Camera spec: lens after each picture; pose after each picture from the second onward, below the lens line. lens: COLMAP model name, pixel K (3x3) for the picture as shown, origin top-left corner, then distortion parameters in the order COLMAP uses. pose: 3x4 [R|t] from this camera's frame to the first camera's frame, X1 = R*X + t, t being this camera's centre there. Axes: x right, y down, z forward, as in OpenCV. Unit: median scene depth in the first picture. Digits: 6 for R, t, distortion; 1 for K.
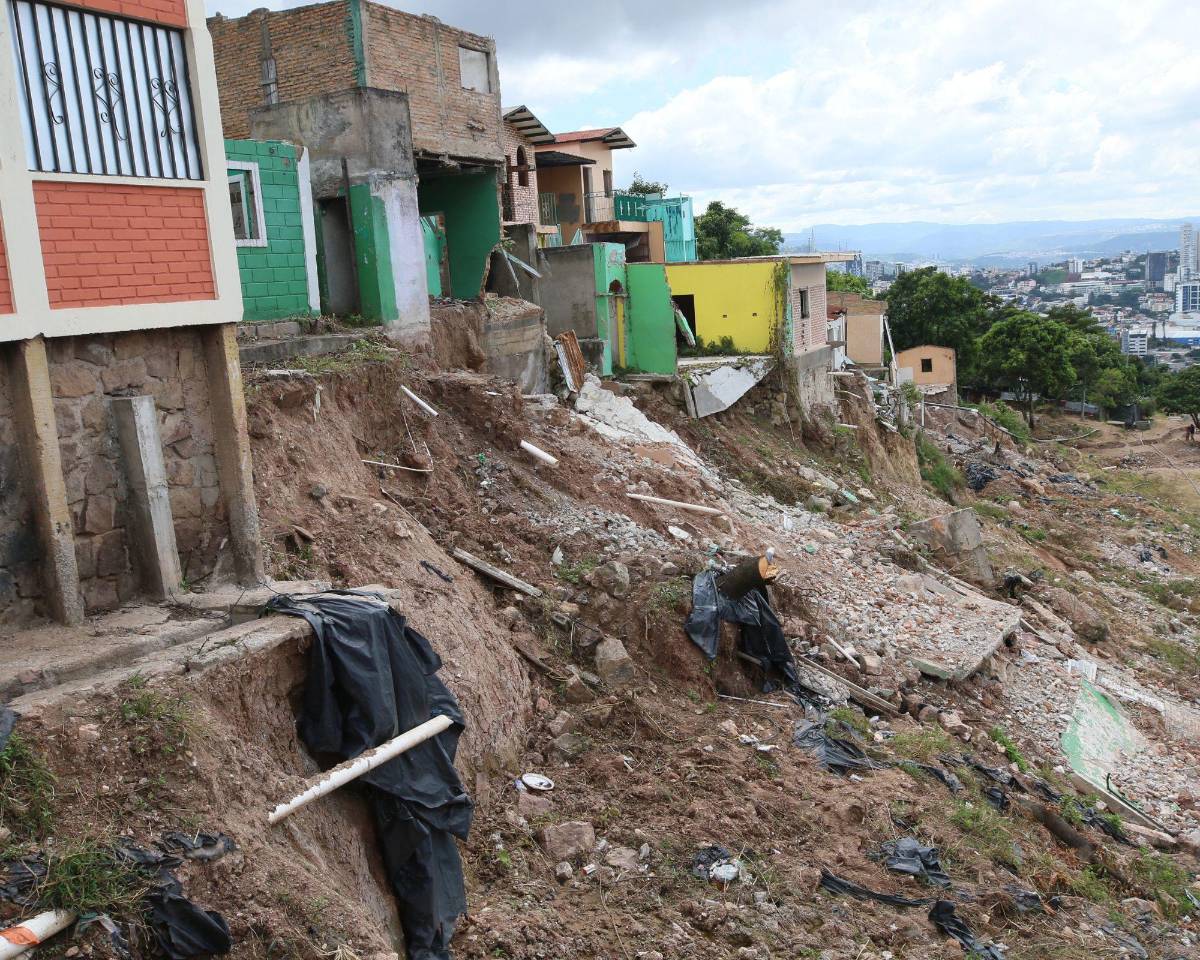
lens RADIAL K [[1072.2, 0, 609.8], [0, 1072.2, 468.2], [0, 0, 1]] dist [-0.049249, 0.018640]
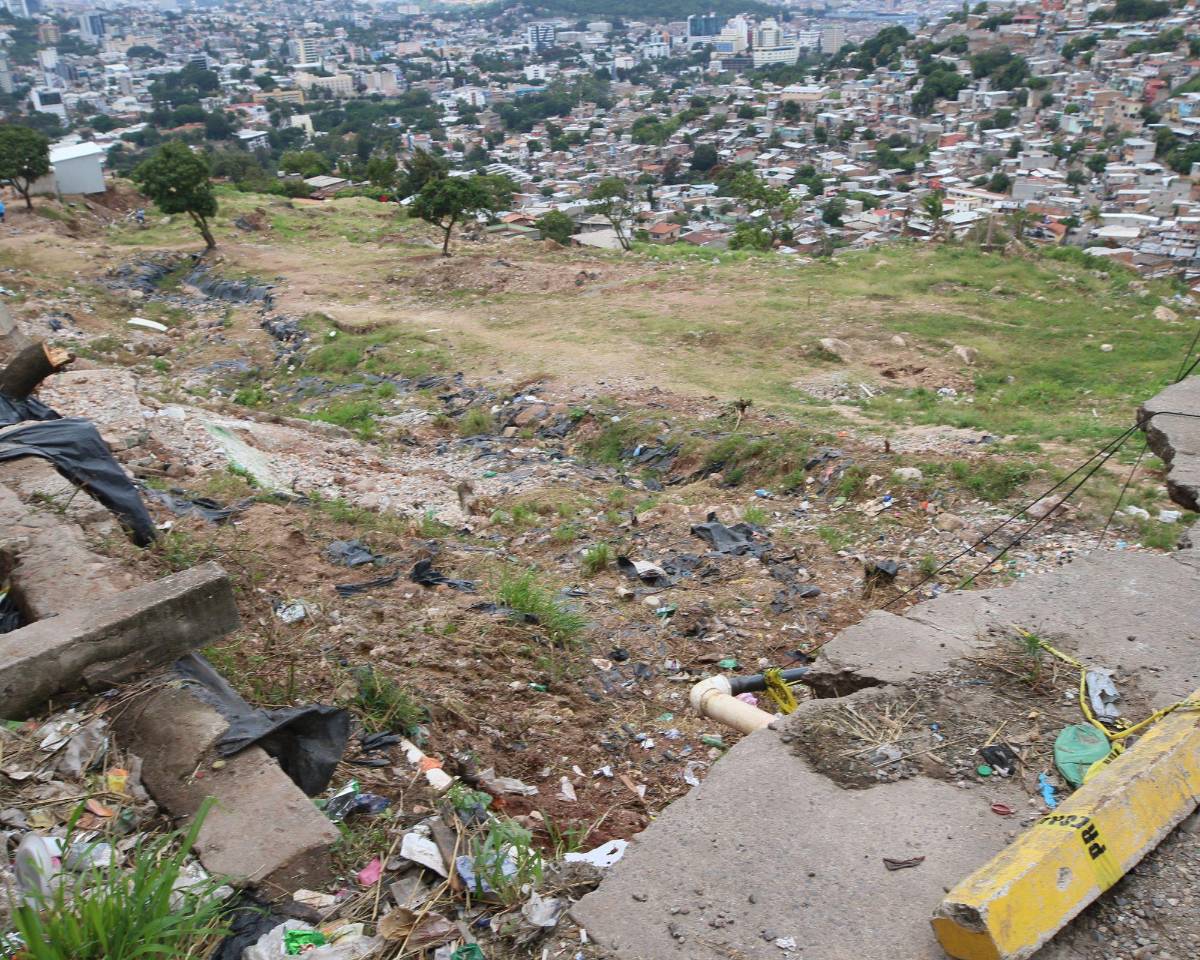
lens RADIAL K [[1097.9, 0, 600.0], [0, 1097.9, 480.0], [0, 0, 1]] dist [-0.039521, 0.007489]
pose [[0.487922, -0.331328, 0.807561, -0.273974], [0.153174, 0.943304, 0.294475, -0.002523], [-0.859343, -0.019983, 0.511009, 0.106109]]
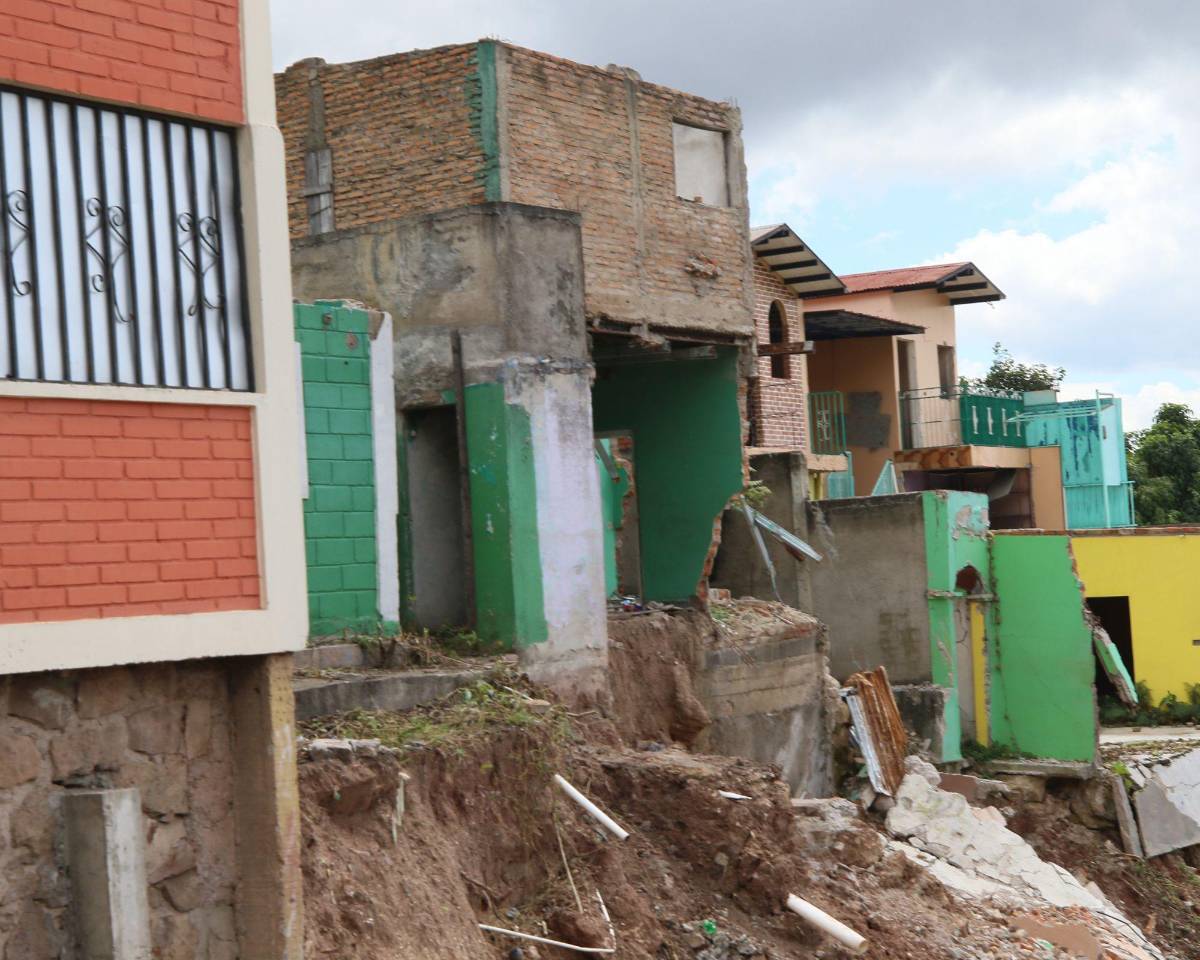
lens RADIAL K [[2231.0, 0, 602.6], [0, 2231.0, 458.4], [0, 0, 1]] dist [0.014891, 0.131769]
pose [[0.989299, 0.005211, -0.145807, -0.017161], [-0.036510, 0.976408, -0.212827, -0.000160], [0.141258, 0.215873, 0.966150, -0.033260]]
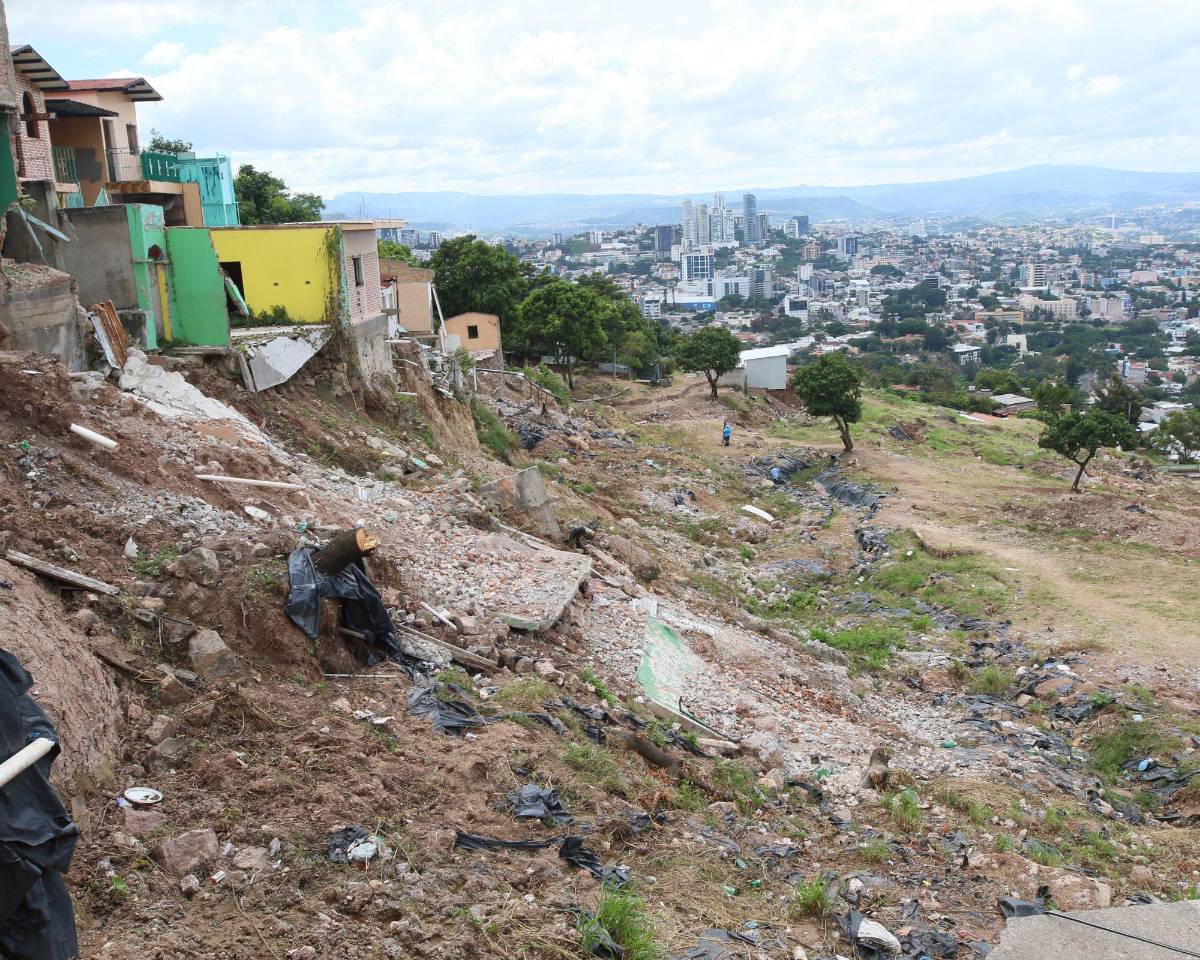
lens RADIAL K [[1072.2, 0, 609.8], [0, 1072.2, 468.2], [0, 0, 1]] dist [-0.049249, 0.018640]
pose [[0.911994, -0.067695, 0.404580, -0.029272], [0.056090, 0.997605, 0.040484, 0.000416], [-0.406352, -0.014228, 0.913606, 0.009404]]
